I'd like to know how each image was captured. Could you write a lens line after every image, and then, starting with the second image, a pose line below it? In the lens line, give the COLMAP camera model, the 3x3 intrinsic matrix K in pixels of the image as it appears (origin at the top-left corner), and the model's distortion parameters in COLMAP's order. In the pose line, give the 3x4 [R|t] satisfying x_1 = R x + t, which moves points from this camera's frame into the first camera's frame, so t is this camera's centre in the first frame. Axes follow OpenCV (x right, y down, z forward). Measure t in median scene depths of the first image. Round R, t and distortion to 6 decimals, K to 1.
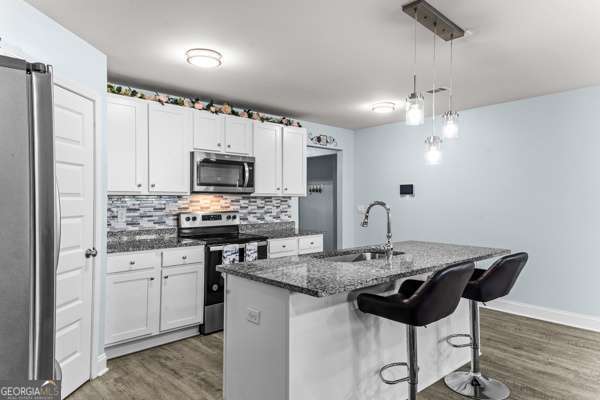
lens RADIAL K [[368.5, 0, 300.9], [0, 368.5, 196.8], [0, 0, 1]] dist [0.010034, 0.002398]
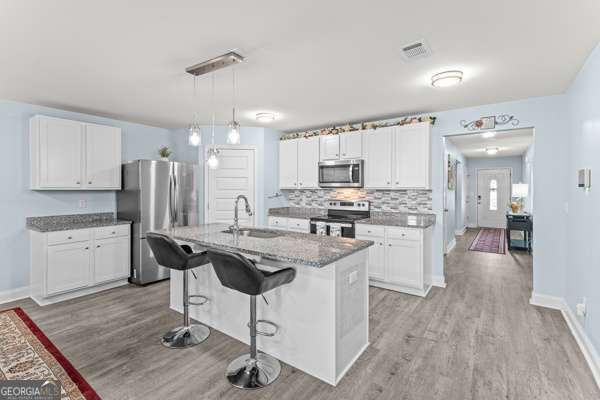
lens RADIAL K [[273.9, 0, 303.2], [0, 273.9, 188.0], [0, 0, 1]] dist [0.011881, -0.000854]
pose [[0.215688, -0.003120, -0.976457, 0.760144], [0.004718, 0.999987, -0.002153, -0.005582], [0.976451, -0.004143, 0.215700, 0.583016]]
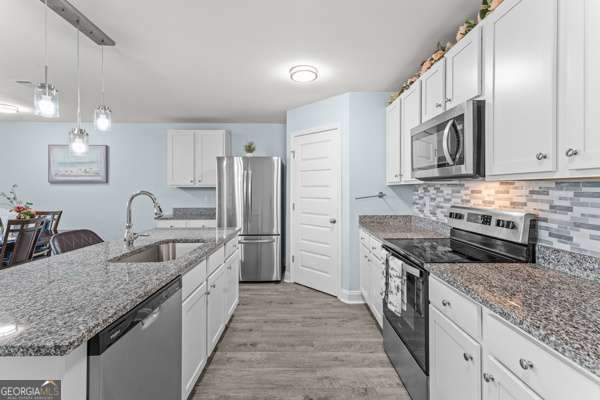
lens RADIAL K [[273.9, 0, 303.3], [0, 273.9, 188.3], [0, 0, 1]] dist [0.011881, -0.000854]
pose [[-0.659967, -0.003768, -0.751285, 0.279388], [0.003641, 0.999960, -0.008214, 0.009190], [0.751286, -0.008156, -0.659926, 1.055421]]
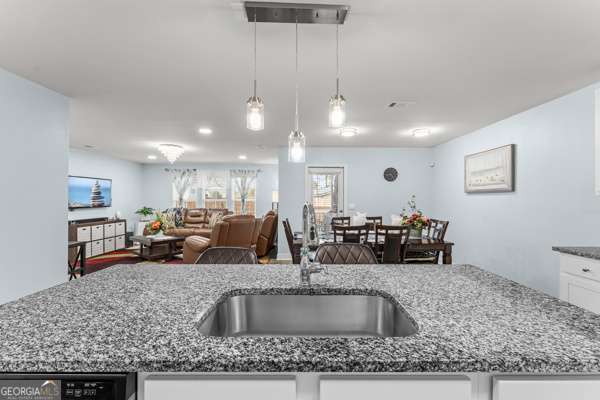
lens RADIAL K [[240.8, 0, 301.1], [0, 240.8, 198.8], [0, 0, 1]] dist [-0.001880, -0.000785]
pose [[-0.732760, -0.001268, 0.680486, -0.039133], [-0.007240, 0.999956, -0.005933, 0.008492], [-0.680448, -0.009274, -0.732737, 0.762956]]
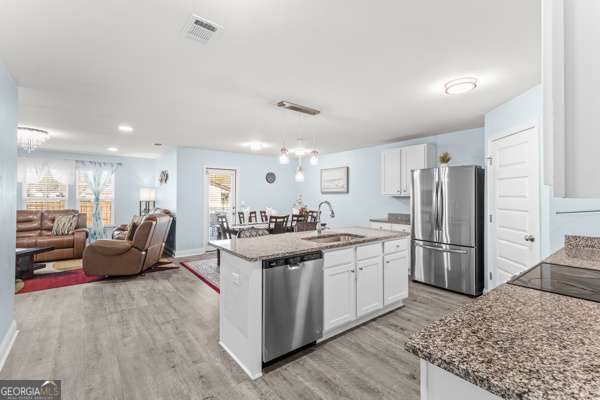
lens RADIAL K [[273.9, 0, 298.0], [0, 273.9, 193.6], [0, 0, 1]] dist [0.011881, -0.000854]
pose [[-0.996902, -0.000605, 0.078651, 0.136265], [-0.001552, 0.999927, -0.011982, -0.001056], [-0.078638, -0.012067, -0.996830, 1.291149]]
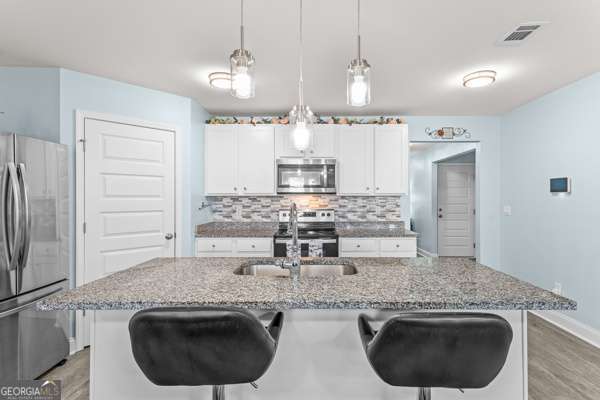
lens RADIAL K [[273.9, 0, 311.6], [0, 273.9, 198.5], [0, 0, 1]] dist [0.011881, -0.000854]
pose [[0.733780, -0.002405, -0.679383, 0.353843], [0.007355, 0.999963, 0.004404, 0.001928], [0.679347, -0.008229, 0.733771, 0.360958]]
